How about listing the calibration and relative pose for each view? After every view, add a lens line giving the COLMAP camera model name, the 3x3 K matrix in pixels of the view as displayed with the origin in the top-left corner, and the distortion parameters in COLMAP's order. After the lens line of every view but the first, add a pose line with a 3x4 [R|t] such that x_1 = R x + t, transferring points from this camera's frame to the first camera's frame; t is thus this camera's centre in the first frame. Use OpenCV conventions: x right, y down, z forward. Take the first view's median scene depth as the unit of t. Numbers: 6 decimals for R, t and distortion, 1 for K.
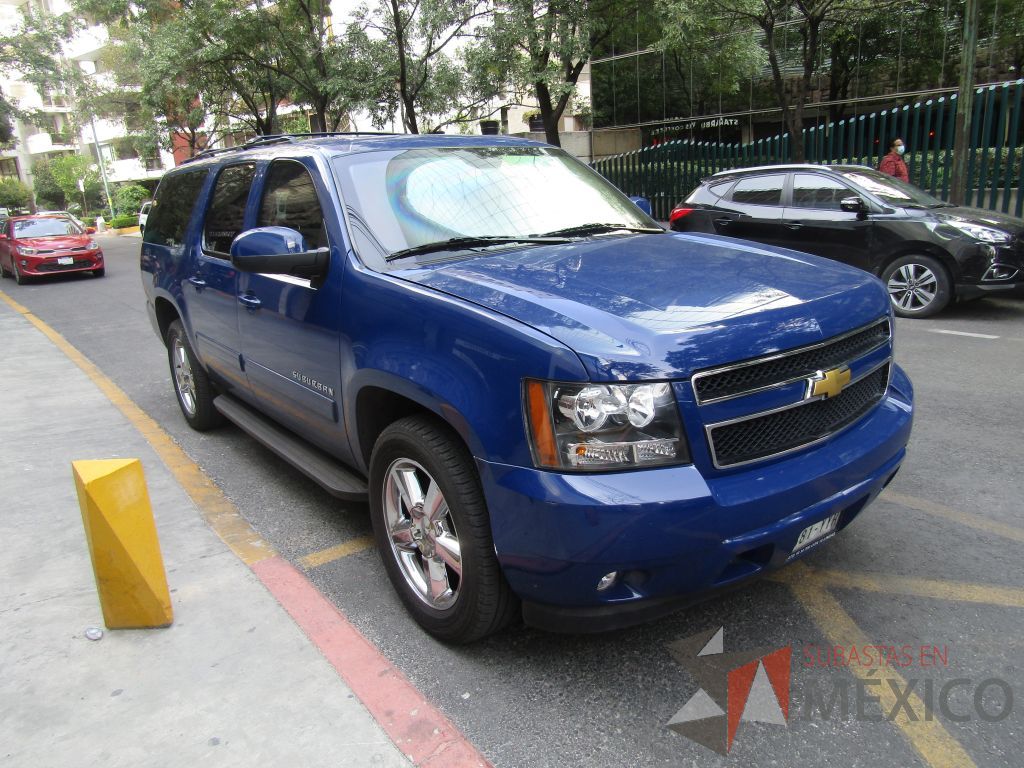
lens RADIAL K [[729.6, 0, 512.0], [0, 729.6, 384.0], [0, 0, 1]] dist [-0.010183, 0.001863]
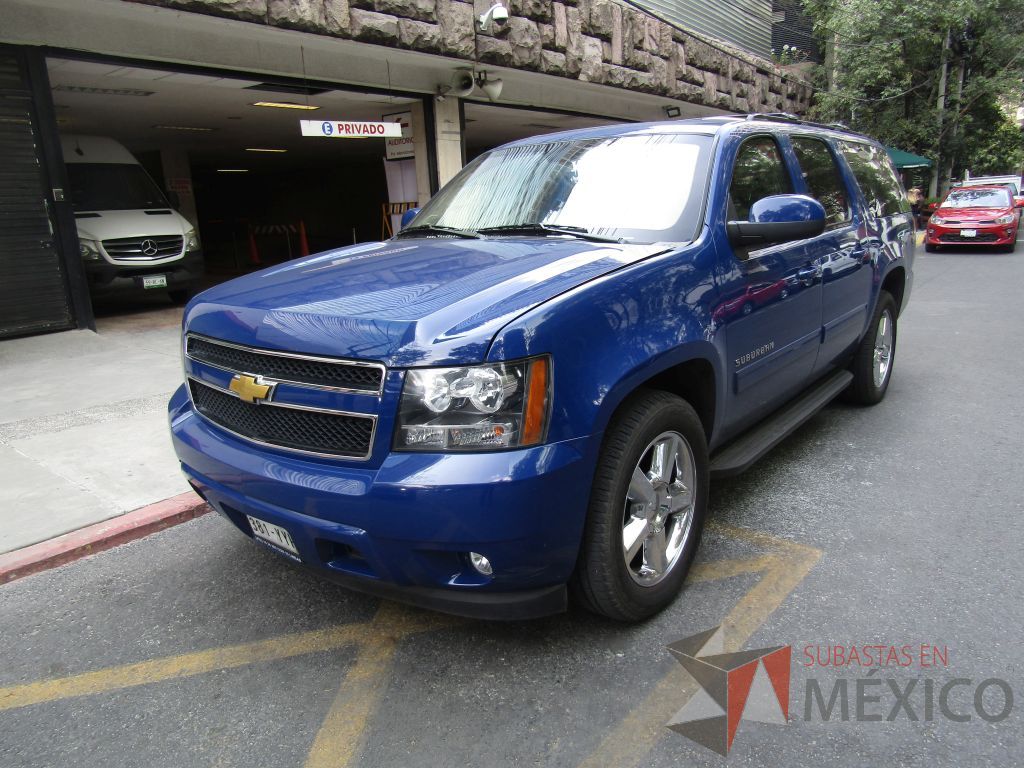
lens RADIAL K [[729.6, 0, 512.0], [0, 729.6, 384.0], [0, 0, 1]] dist [-0.010183, 0.001863]
pose [[0.237771, 0.280400, -0.929968, 1.043565], [-0.237564, 0.945136, 0.224234, -0.231127], [0.941822, 0.167611, 0.291339, 0.741803]]
